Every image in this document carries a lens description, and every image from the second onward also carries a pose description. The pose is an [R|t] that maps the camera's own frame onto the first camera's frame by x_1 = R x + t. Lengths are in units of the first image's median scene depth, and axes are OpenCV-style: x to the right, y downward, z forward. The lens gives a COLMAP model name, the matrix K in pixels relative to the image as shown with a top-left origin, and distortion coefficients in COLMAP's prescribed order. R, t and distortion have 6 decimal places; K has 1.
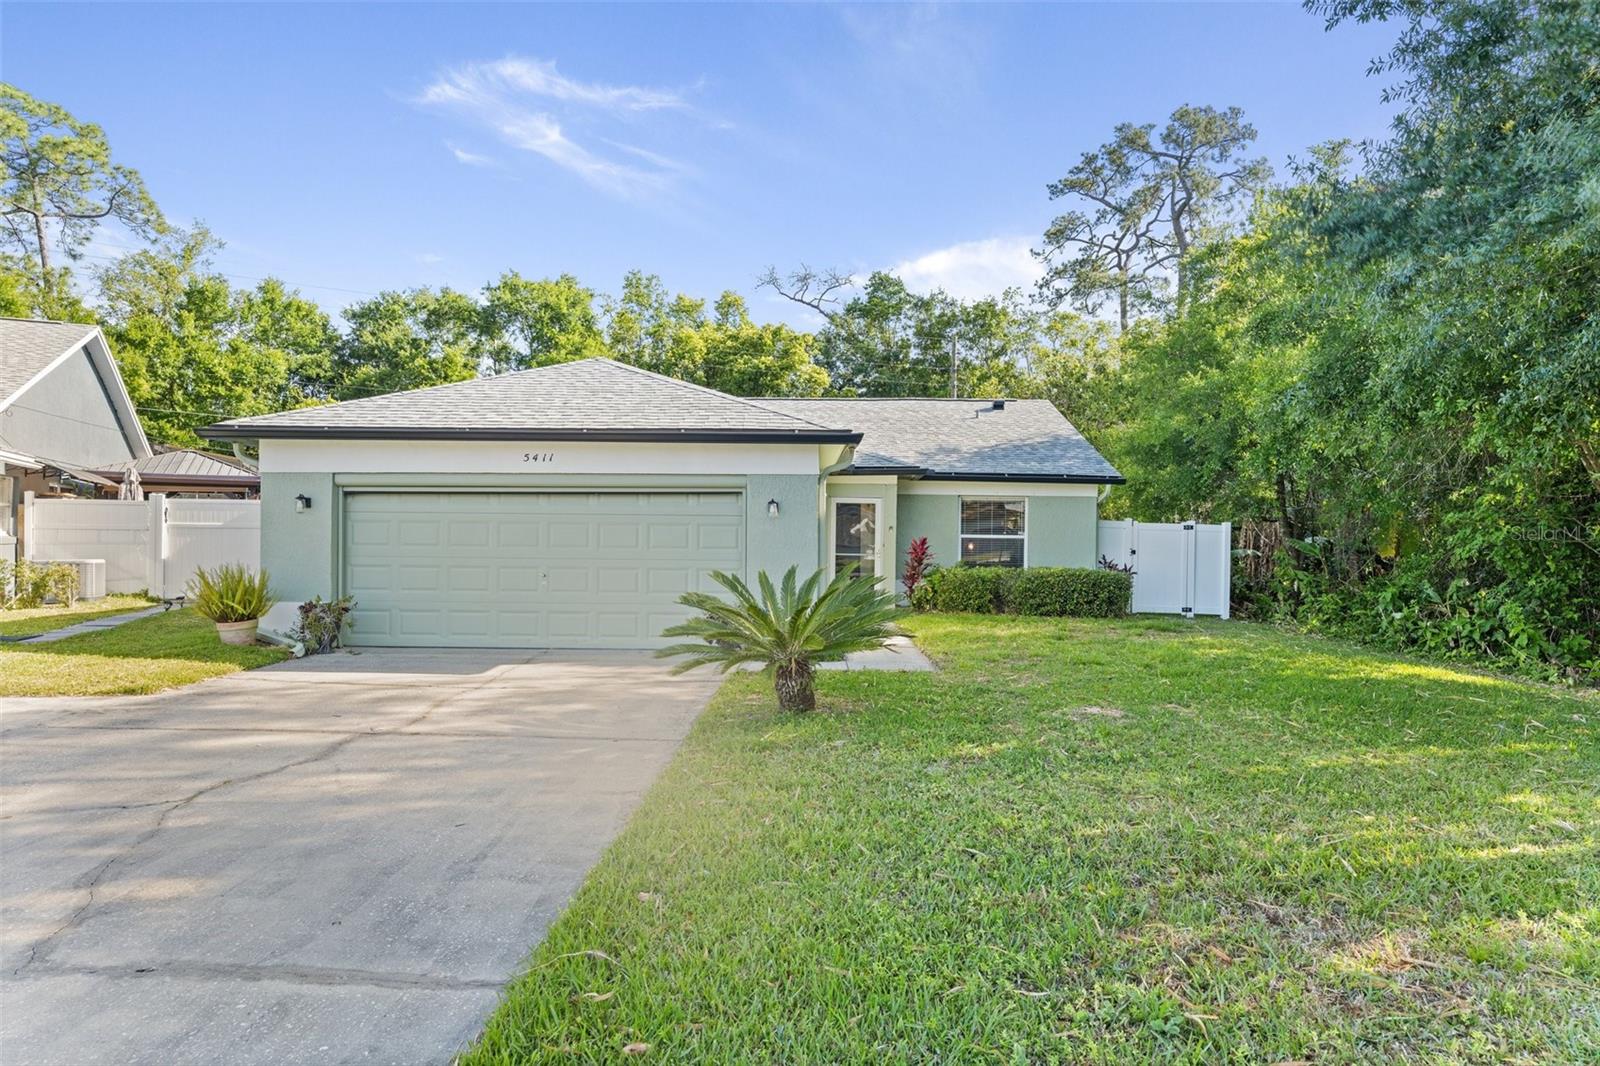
lens RADIAL K [[917.7, 0, 784.4], [0, 917.7, 531.3], [0, 0, 1]] dist [0.000423, 0.003102]
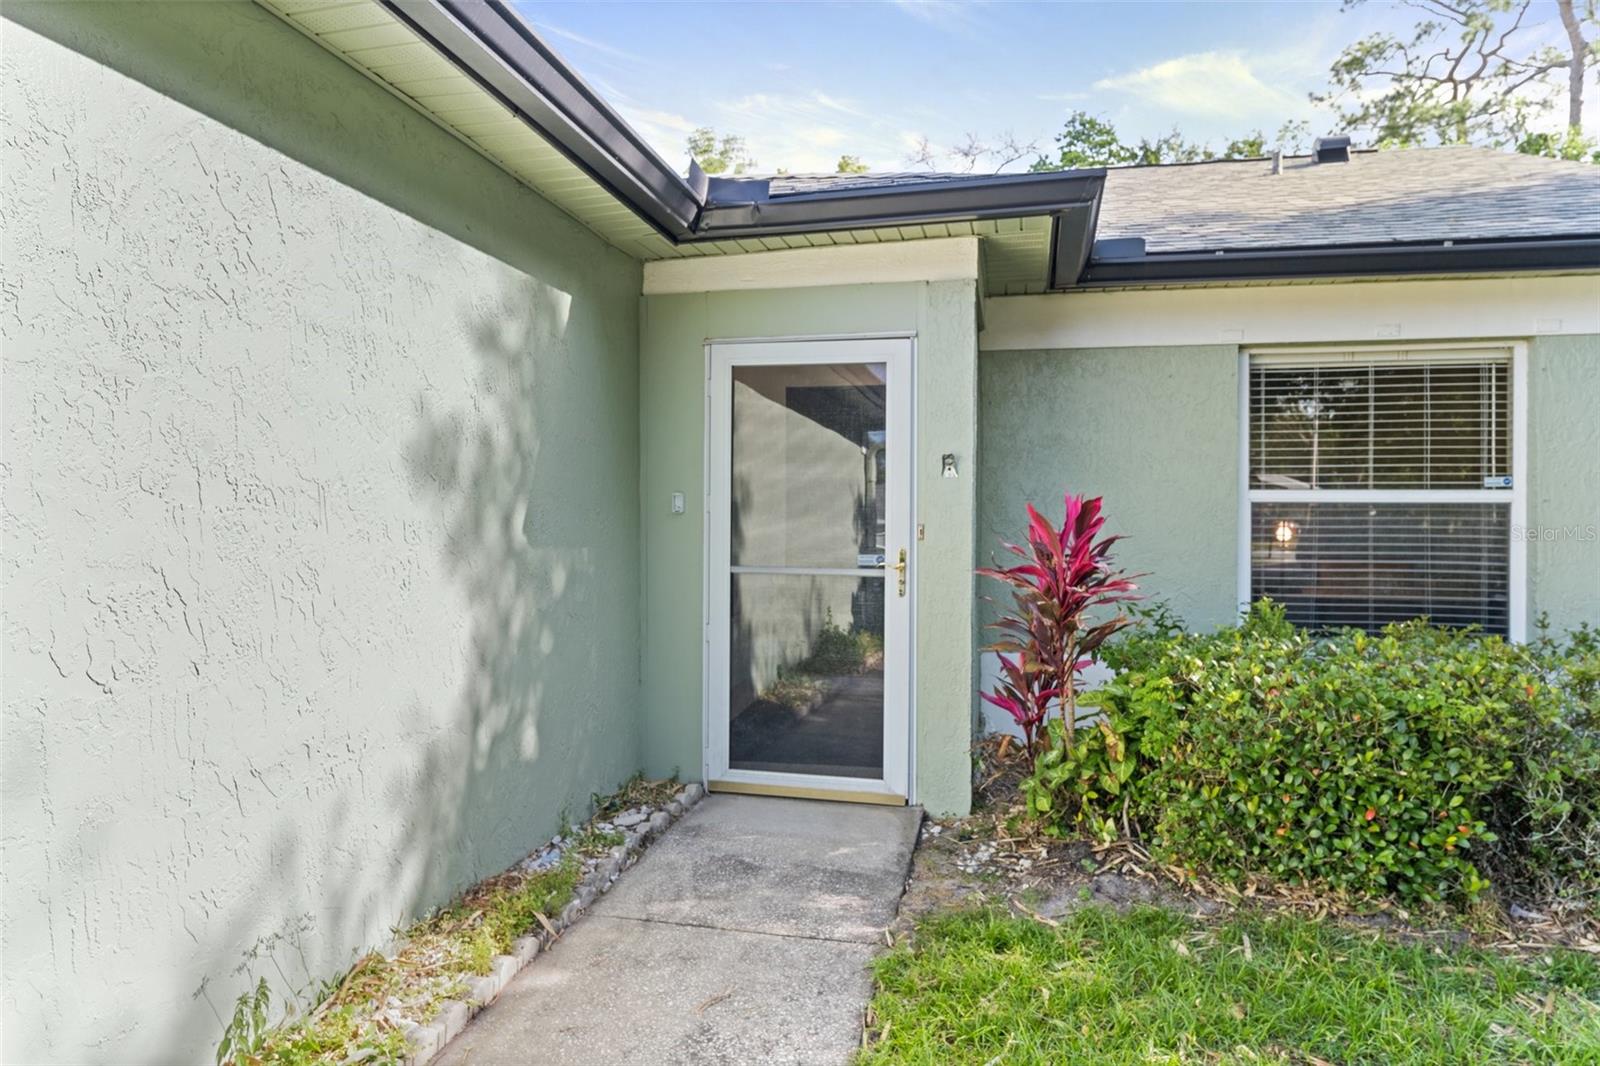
lens RADIAL K [[989.8, 0, 806.6], [0, 989.8, 518.0], [0, 0, 1]] dist [0.005298, -0.002282]
pose [[0.982749, -0.005836, -0.184855, 0.118524], [0.007431, 0.999941, 0.007935, 0.008424], [0.184797, -0.009171, 0.982734, 0.691881]]
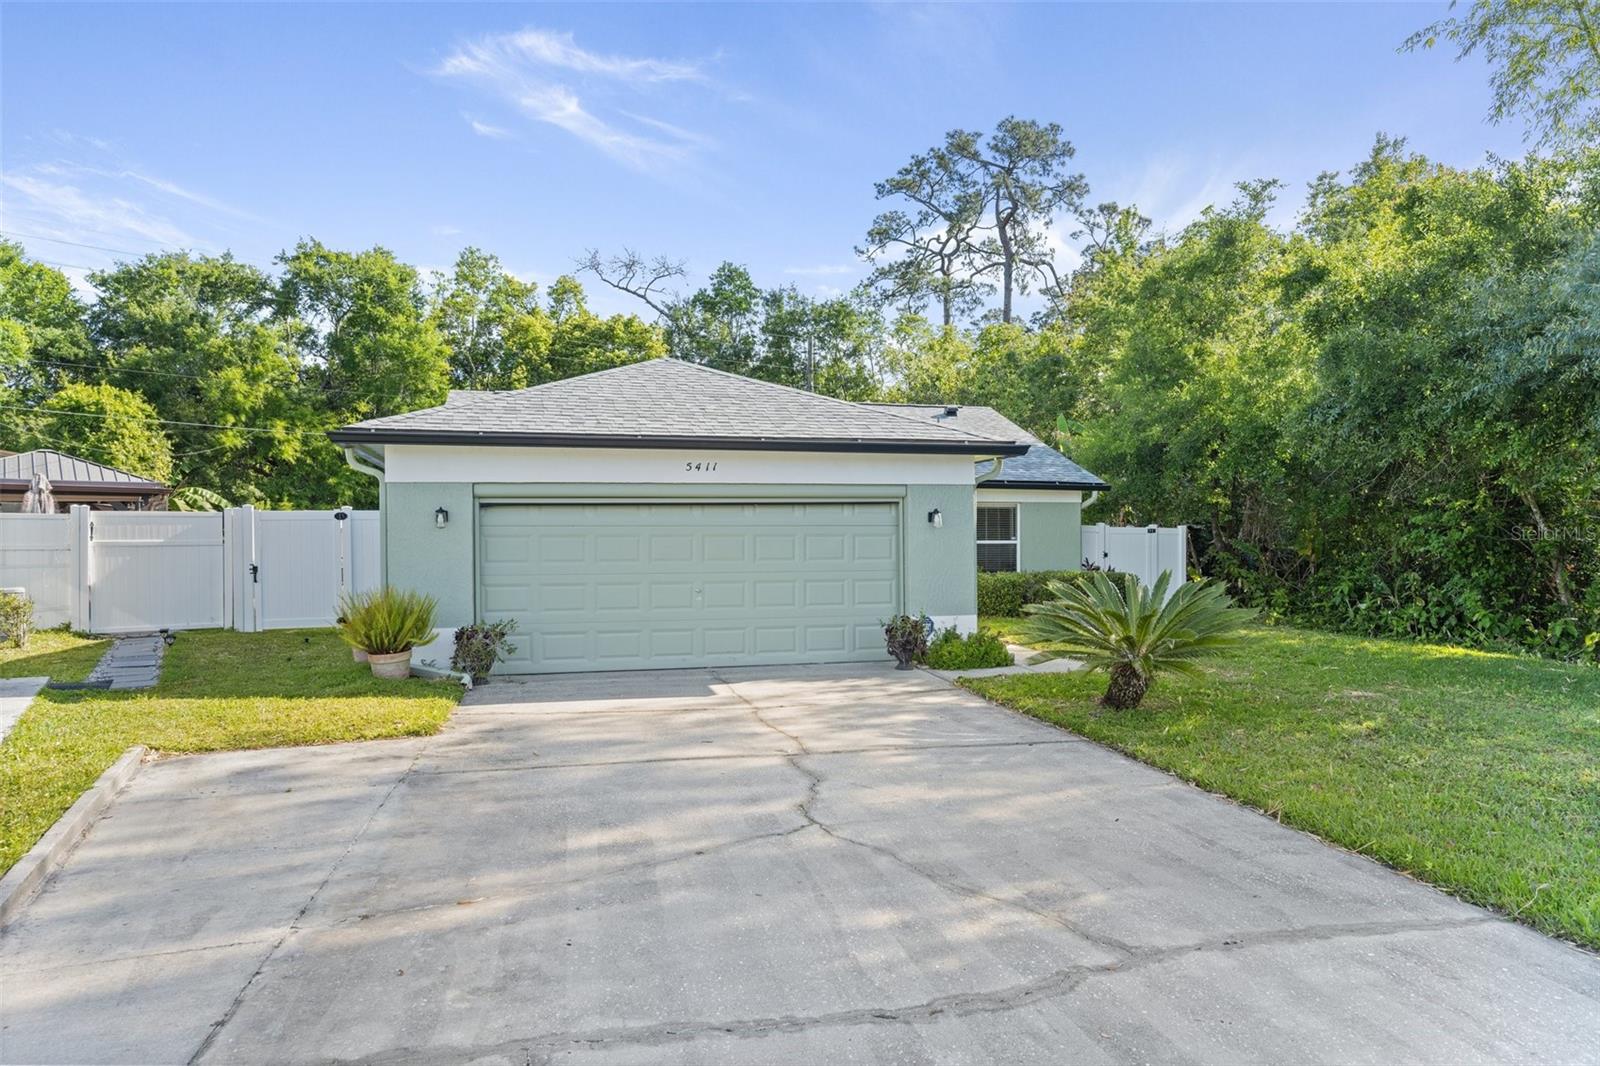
lens RADIAL K [[989.8, 0, 785.9], [0, 989.8, 540.8], [0, 0, 1]] dist [0.005298, -0.002282]
pose [[0.966322, -0.014638, 0.256919, -0.275808], [0.013710, 0.999891, 0.005404, -0.004915], [-0.256970, -0.001699, 0.966418, -0.005364]]
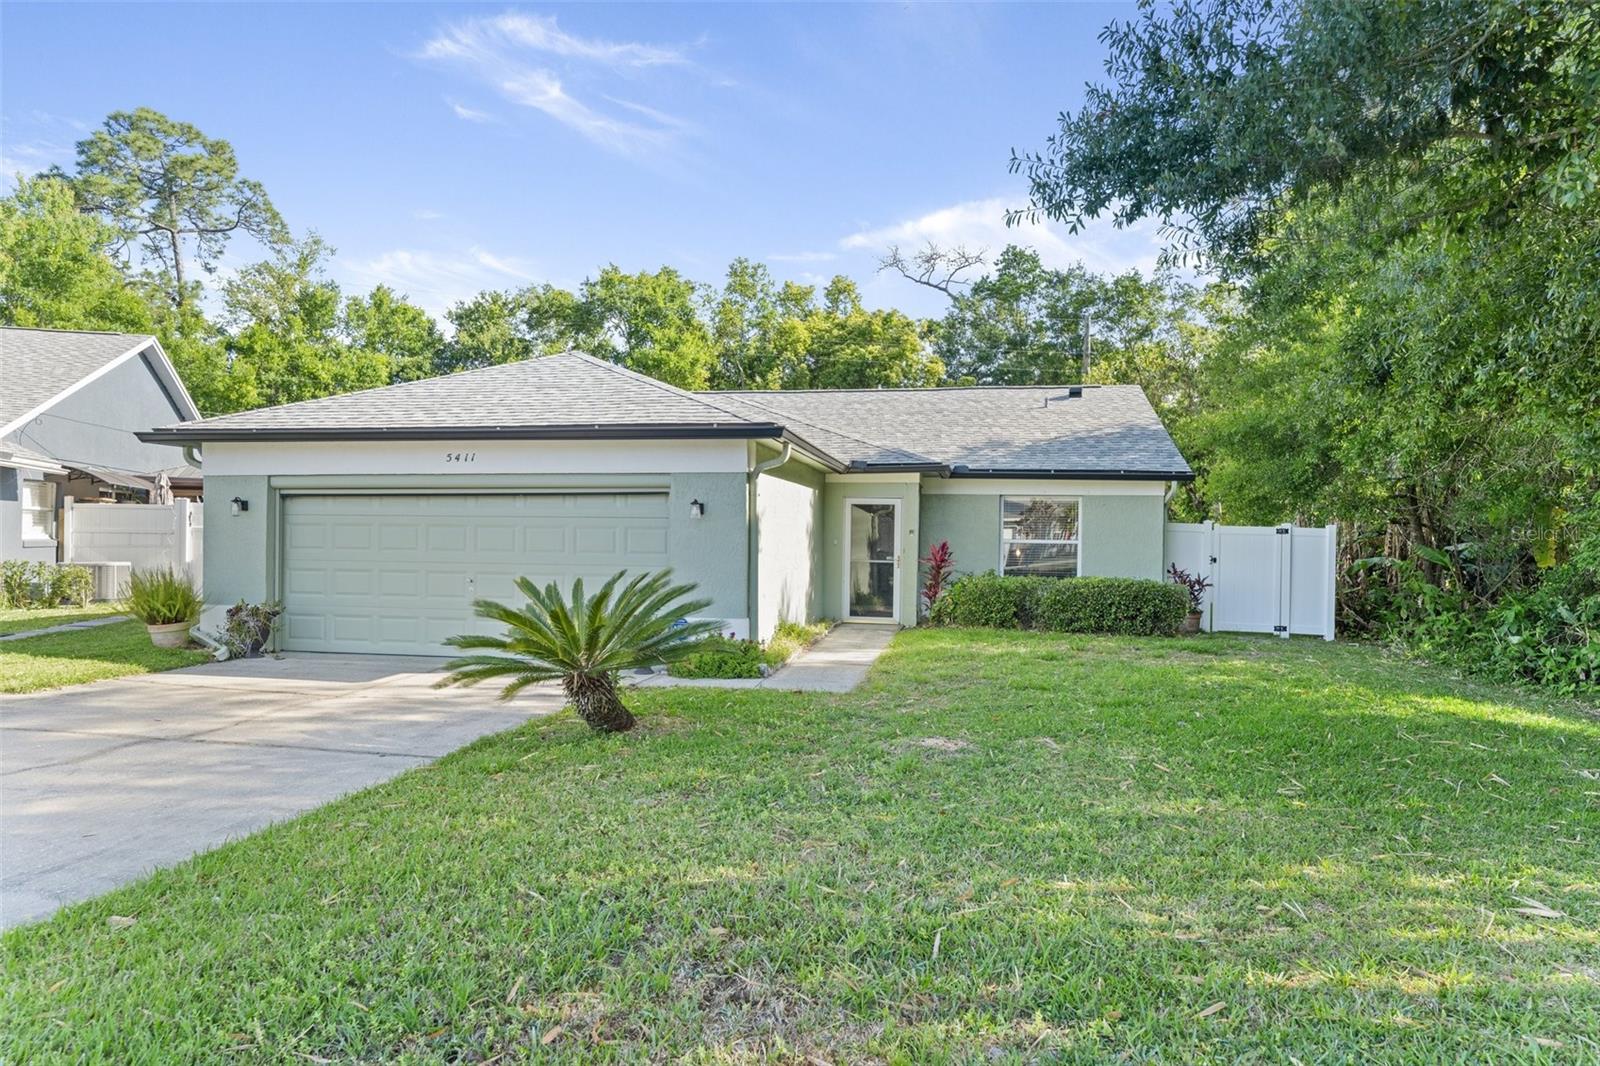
lens RADIAL K [[989.8, 0, 790.3], [0, 989.8, 533.9], [0, 0, 1]] dist [0.005298, -0.002282]
pose [[0.985967, 0.000629, -0.166937, 0.149858], [-0.001007, 0.999997, -0.002175, 0.000796], [0.166935, 0.002313, 0.985965, 0.024455]]
